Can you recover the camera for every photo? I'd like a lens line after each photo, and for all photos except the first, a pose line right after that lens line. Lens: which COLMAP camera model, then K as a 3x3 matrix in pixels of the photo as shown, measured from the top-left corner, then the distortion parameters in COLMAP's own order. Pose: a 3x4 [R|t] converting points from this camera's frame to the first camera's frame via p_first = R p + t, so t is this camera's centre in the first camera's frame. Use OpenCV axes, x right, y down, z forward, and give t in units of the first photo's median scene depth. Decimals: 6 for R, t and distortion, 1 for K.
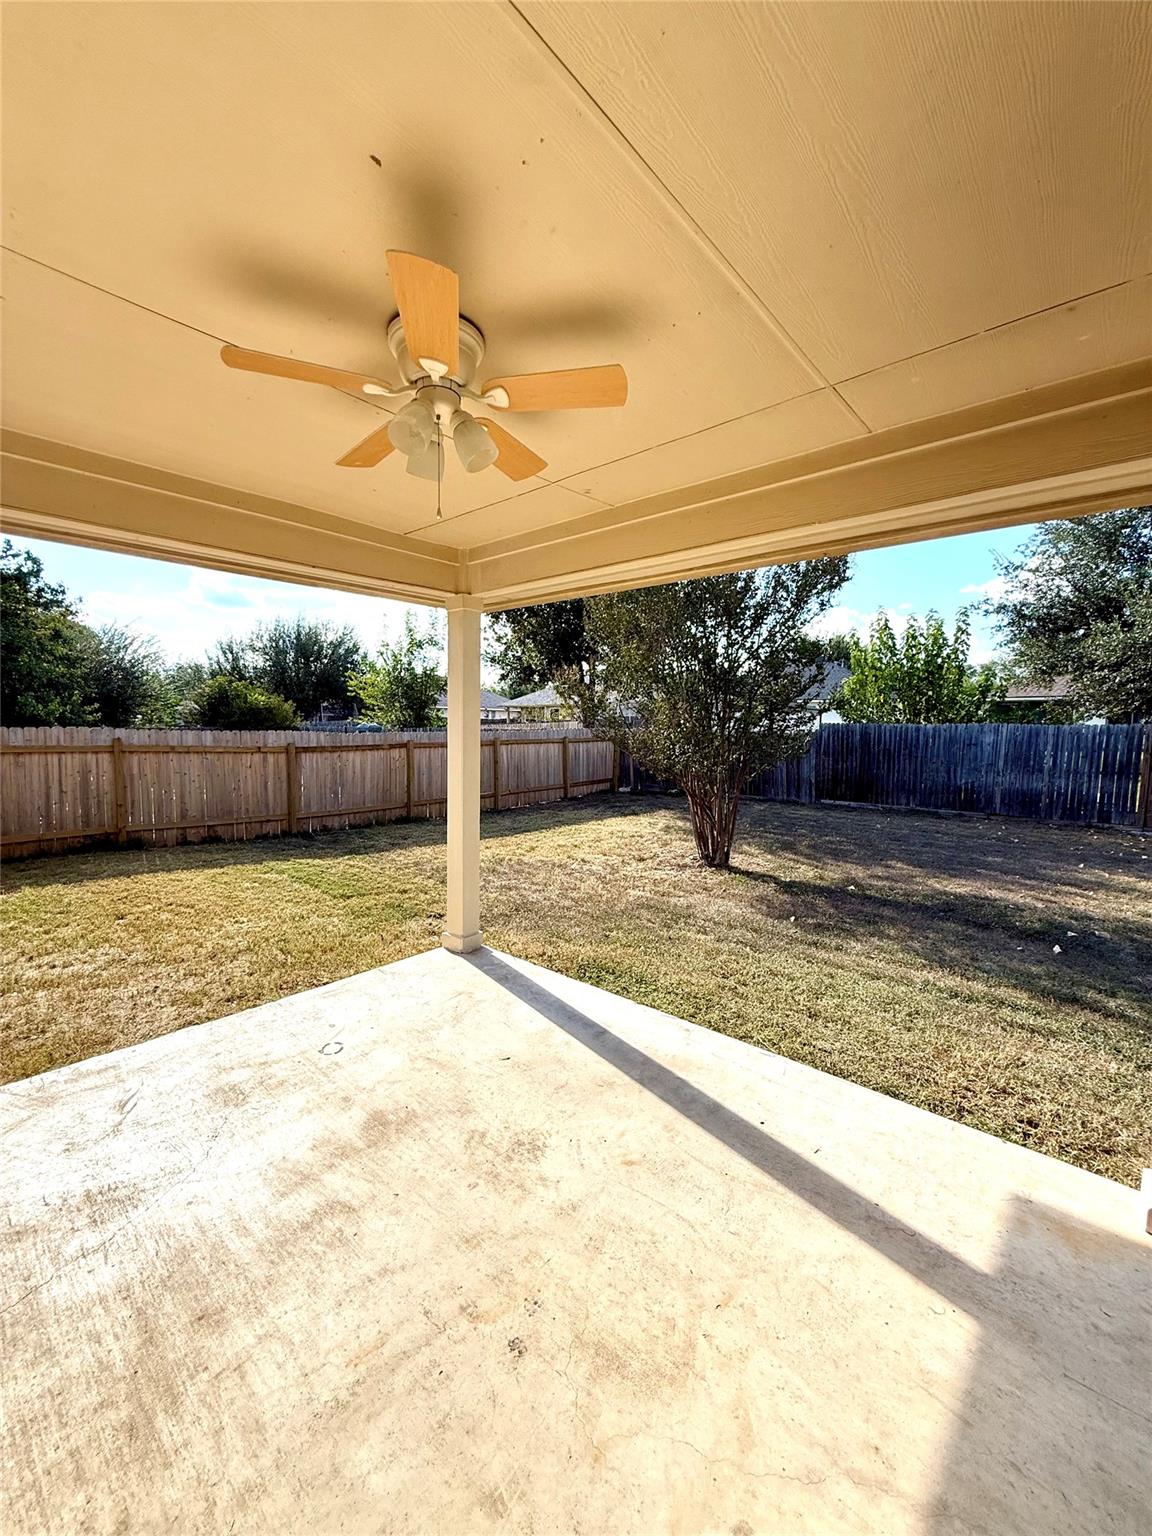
lens RADIAL K [[610.8, 0, 575.9], [0, 610.8, 763.7], [0, 0, 1]] dist [0.002528, -0.000060]
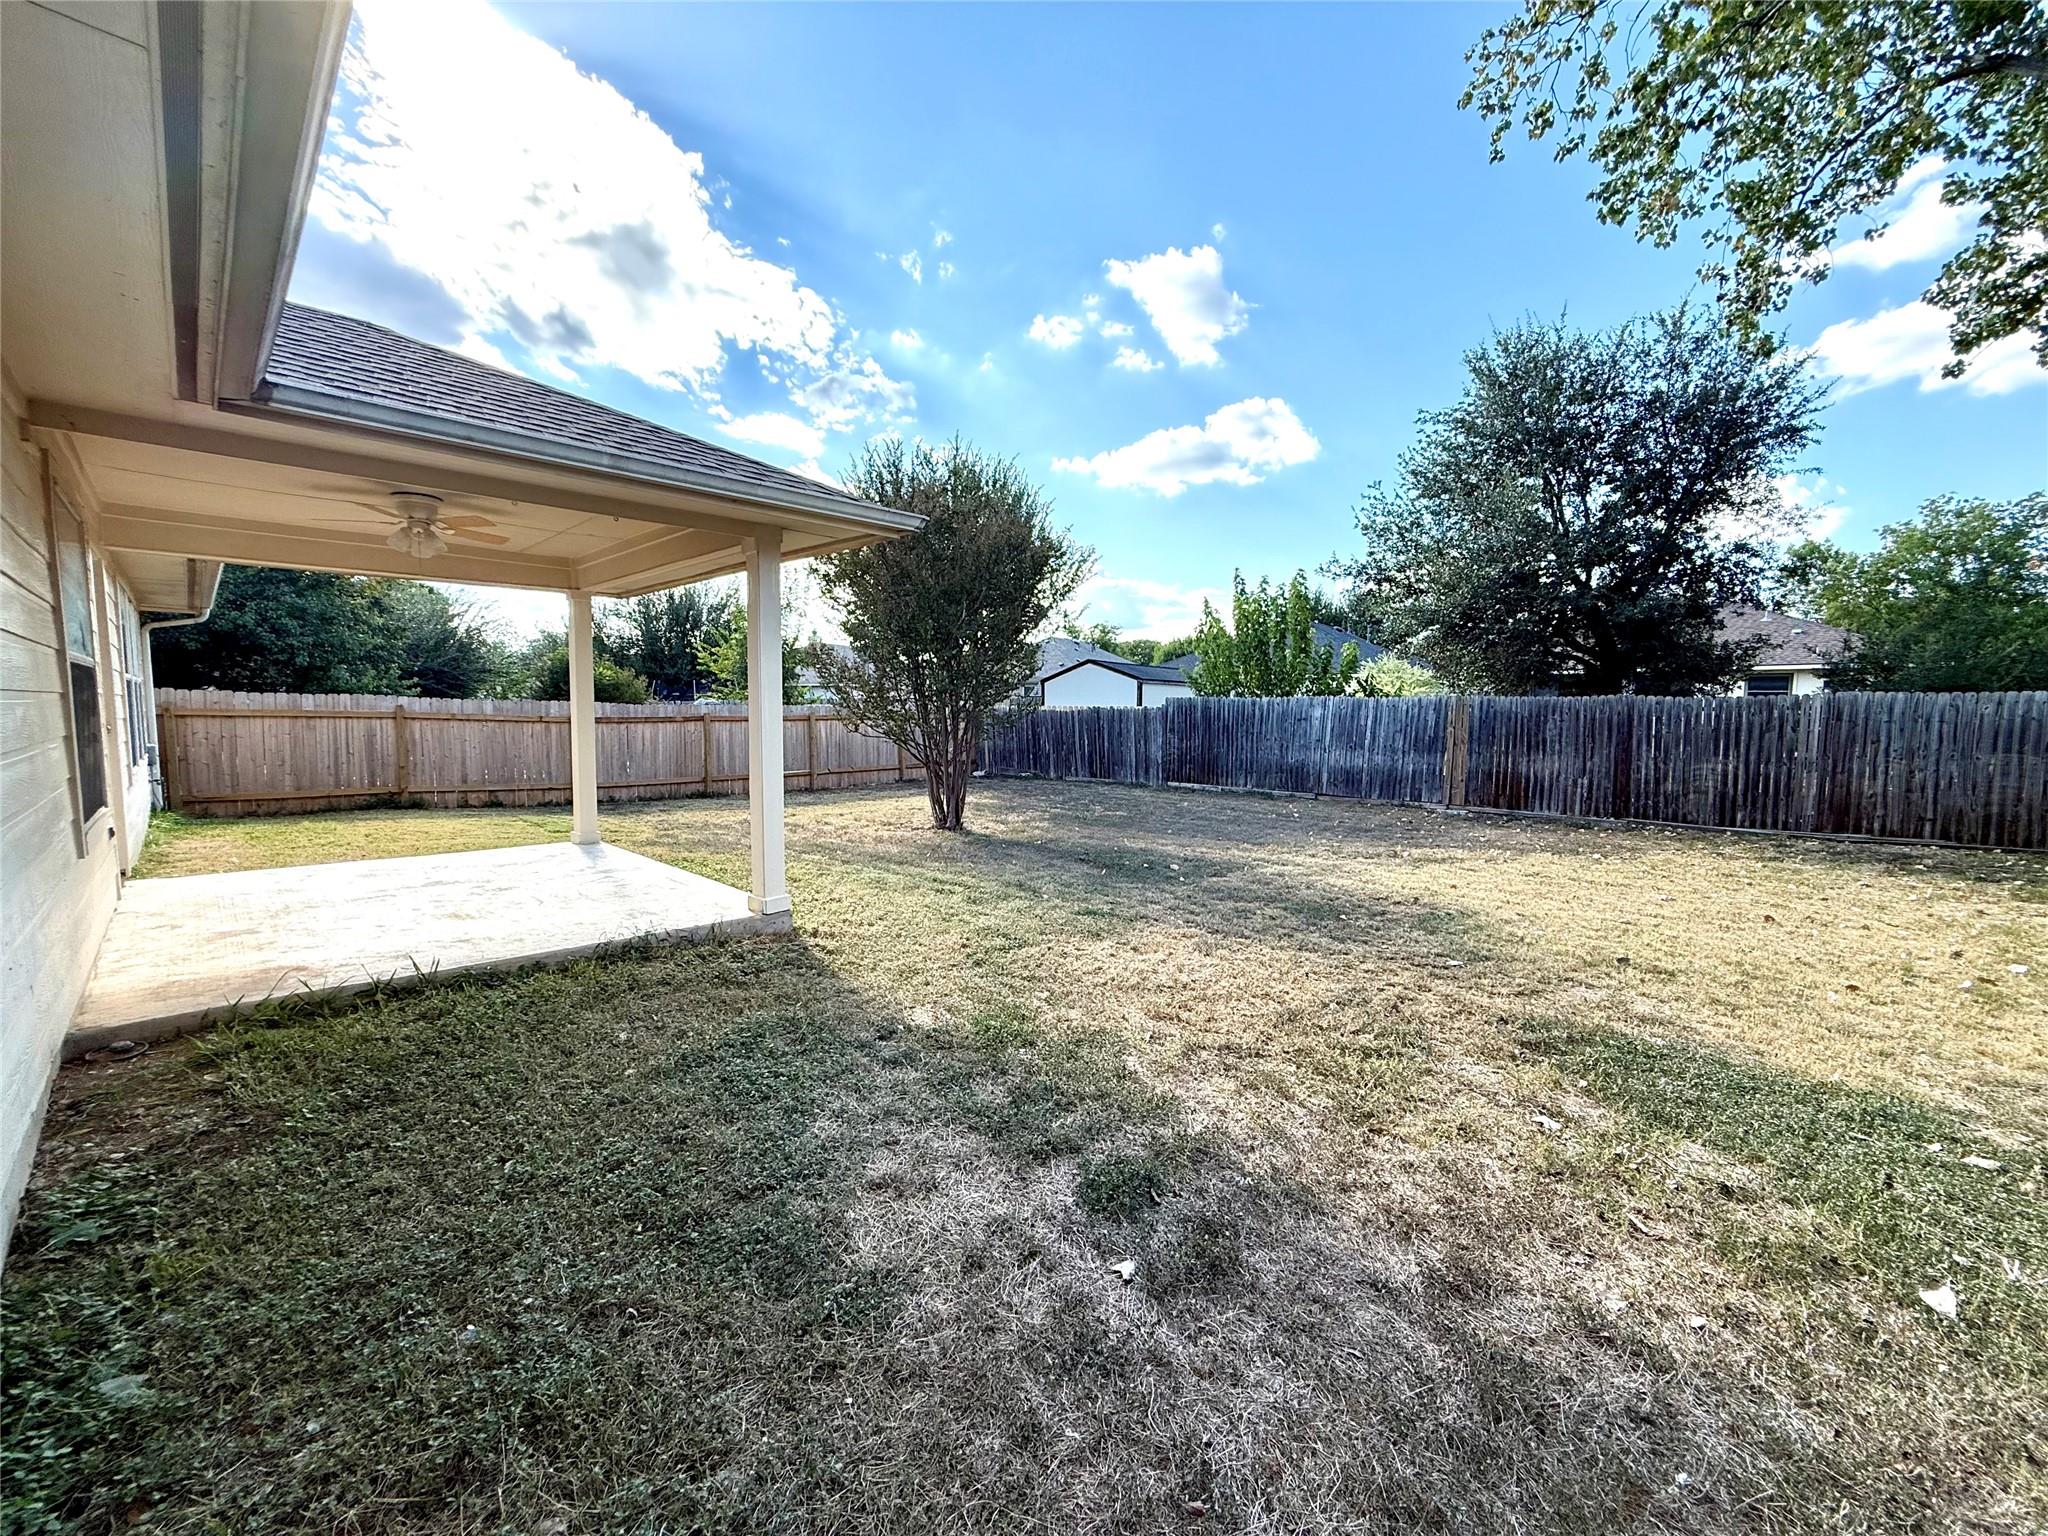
lens RADIAL K [[814.3, 0, 1026.0], [0, 814.3, 769.1], [0, 0, 1]] dist [0.002528, -0.000060]
pose [[0.998428, 0.005375, -0.055786, 0.308648], [-0.004973, 0.999961, 0.007346, 0.038618], [0.055823, -0.007057, 0.998416, -0.268675]]
